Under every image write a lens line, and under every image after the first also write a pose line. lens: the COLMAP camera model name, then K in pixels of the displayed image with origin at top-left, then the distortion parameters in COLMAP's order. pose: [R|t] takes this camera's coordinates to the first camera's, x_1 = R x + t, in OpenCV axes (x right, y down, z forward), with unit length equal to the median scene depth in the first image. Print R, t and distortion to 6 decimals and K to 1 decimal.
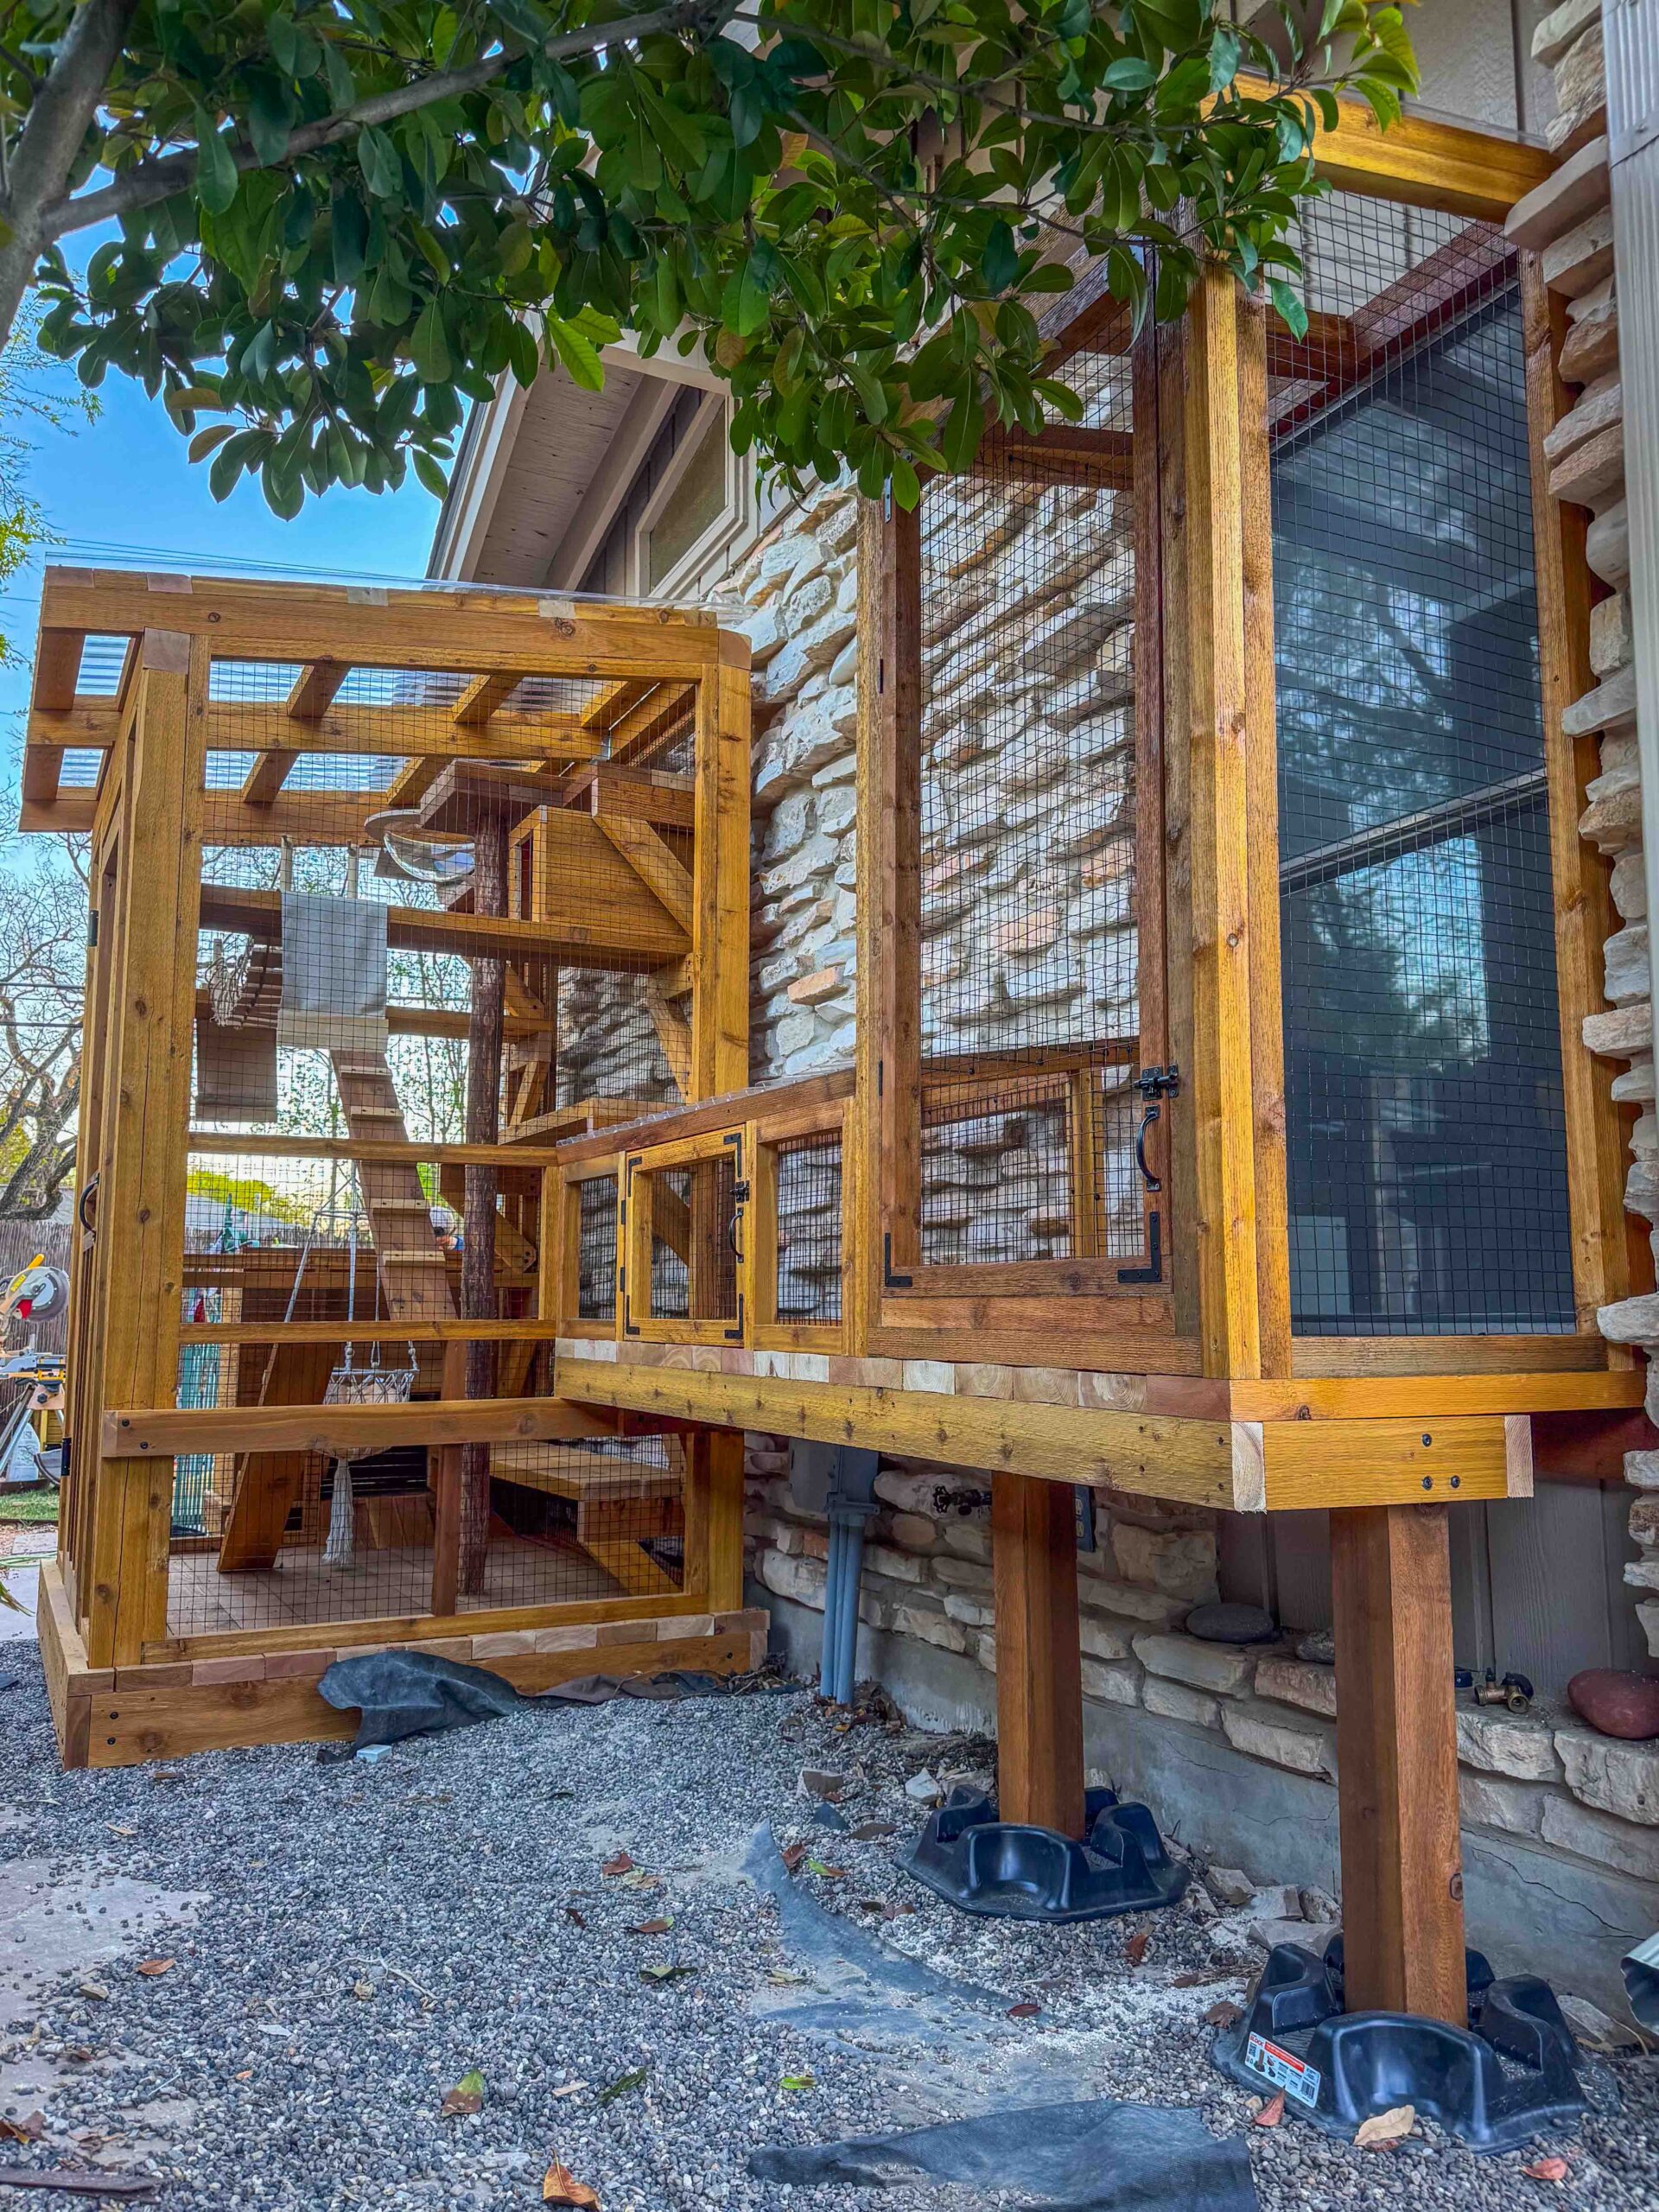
lens RADIAL K [[1533.0, 0, 829.5], [0, 1533.0, 1106.0], [0, 0, 1]] dist [0.114924, -0.160375]
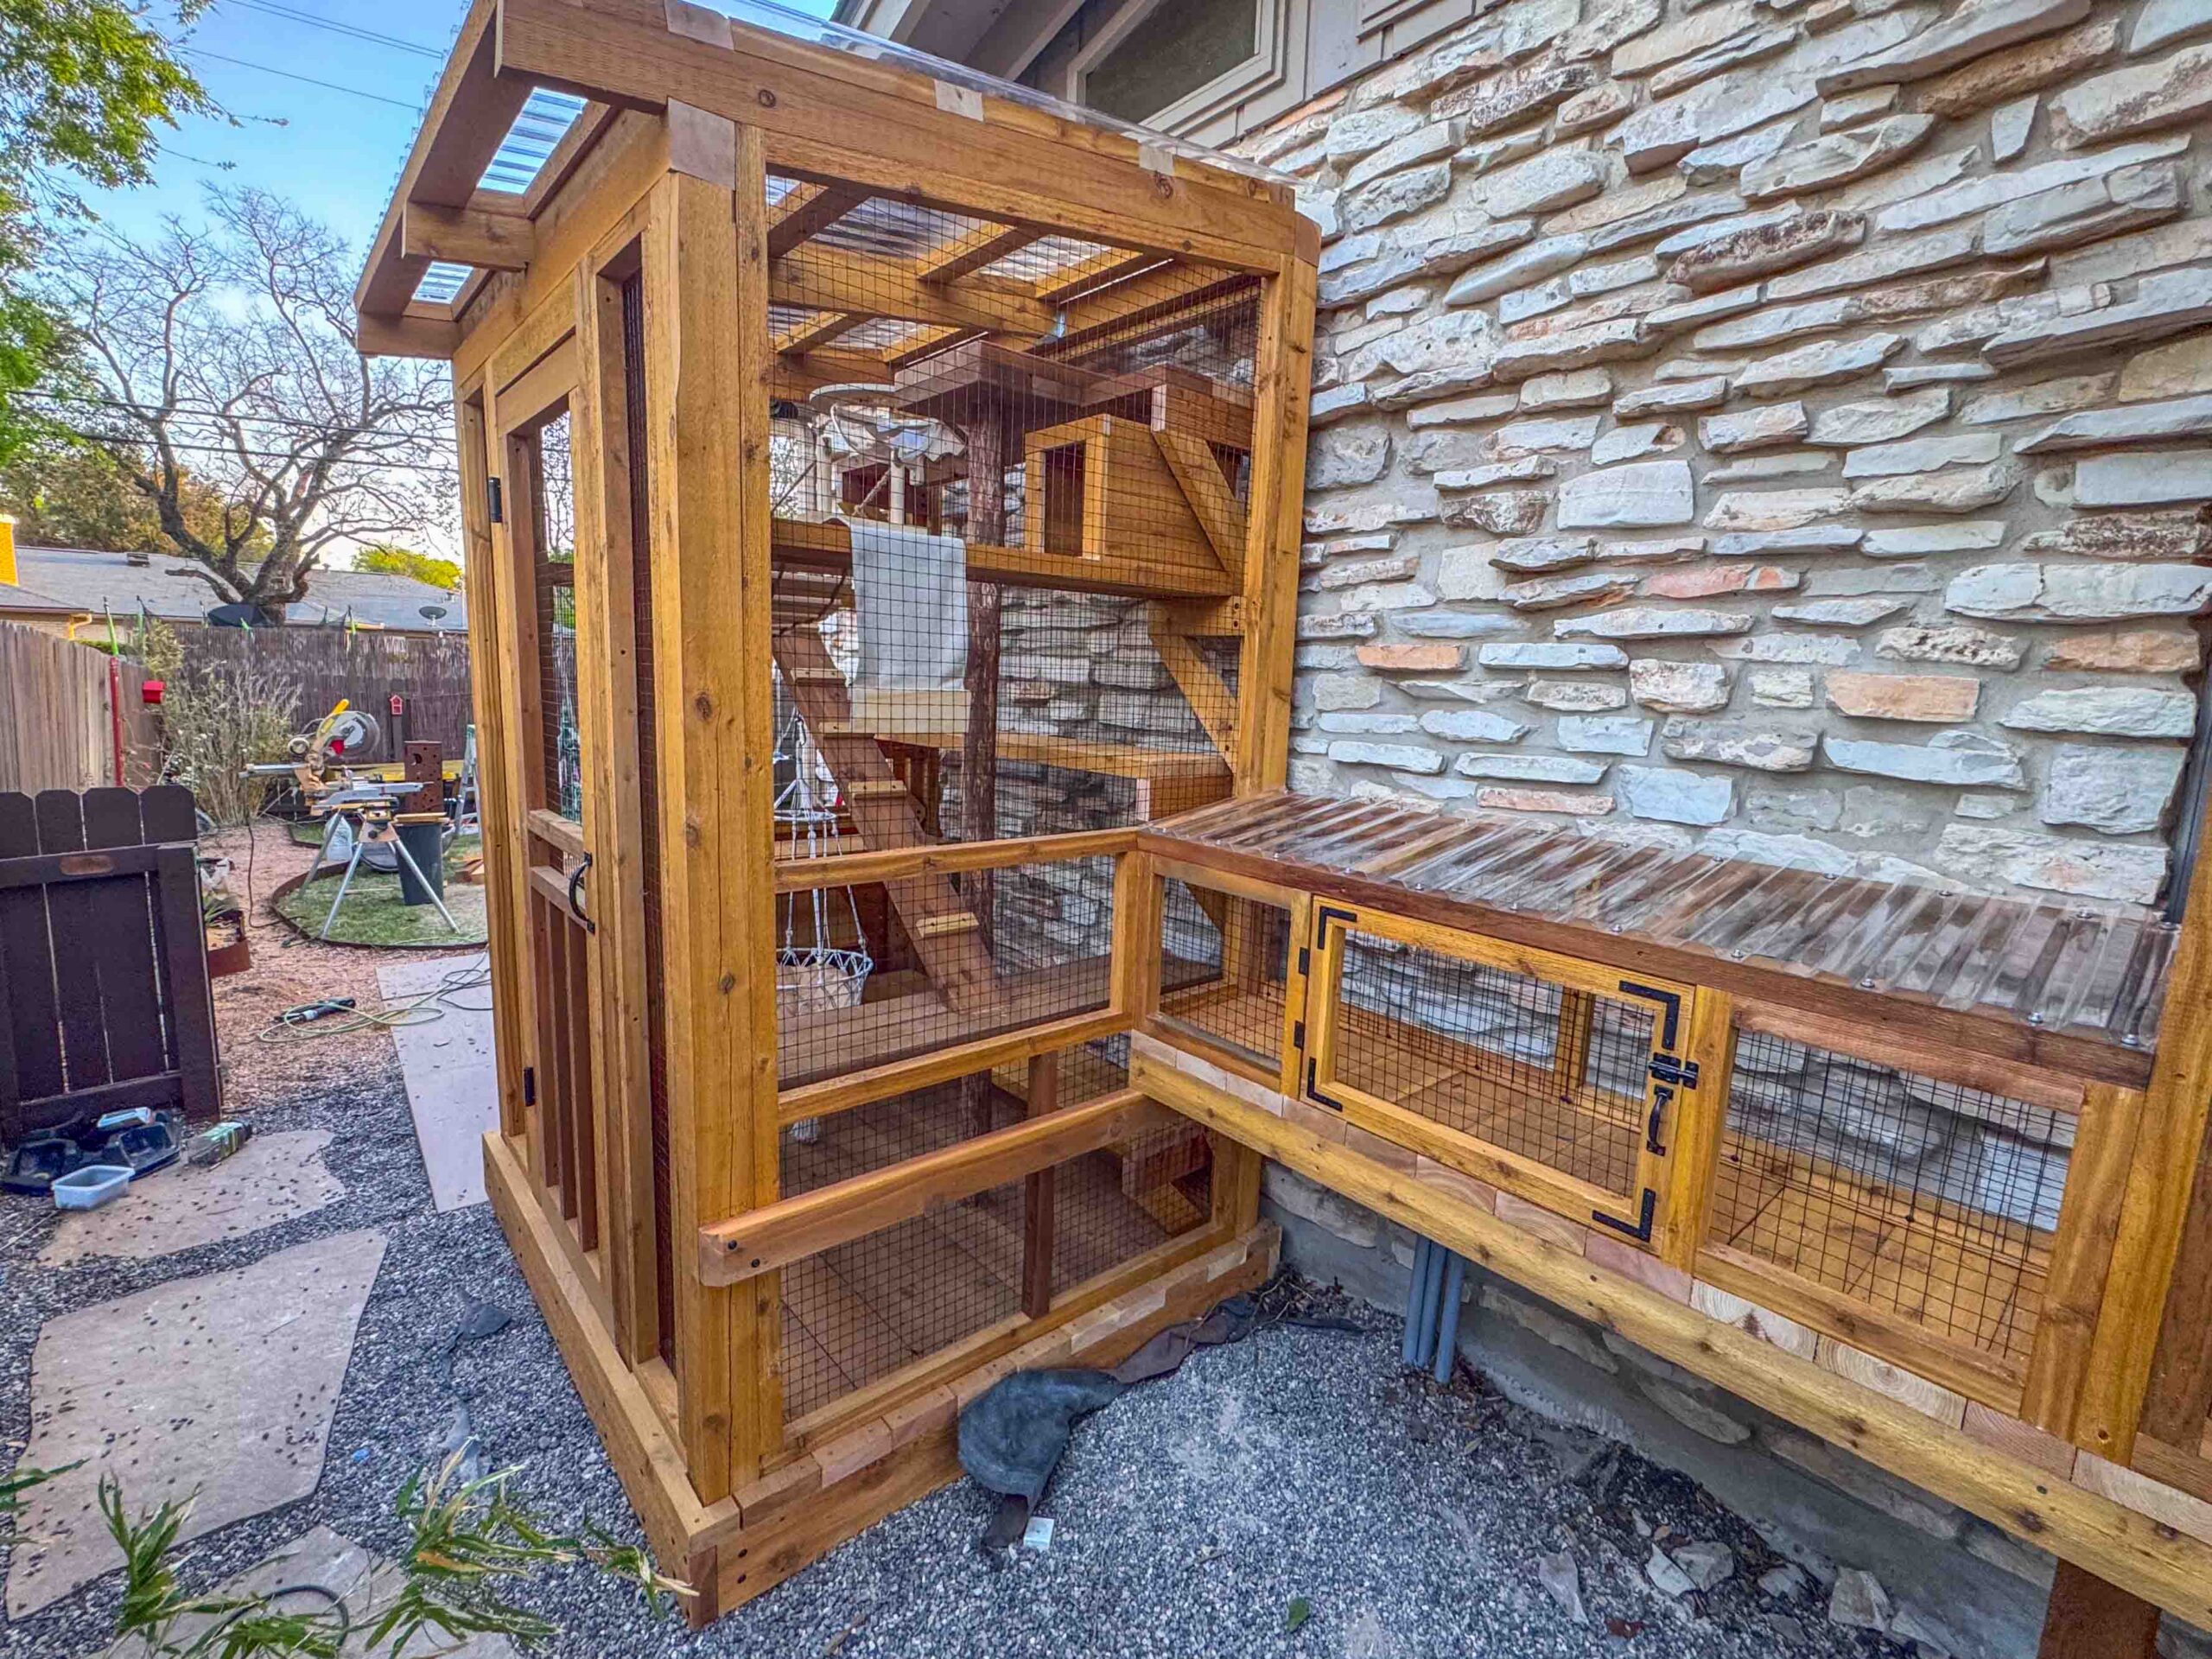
lens RADIAL K [[959.1, 0, 1105.4], [0, 959.1, 802.8], [0, 0, 1]] dist [0.001226, 0.000230]
pose [[0.971532, 0.004520, 0.236866, -0.305579], [-0.065843, 0.965580, 0.251634, -0.119738], [-0.227575, -0.260066, 0.938390, 0.444215]]
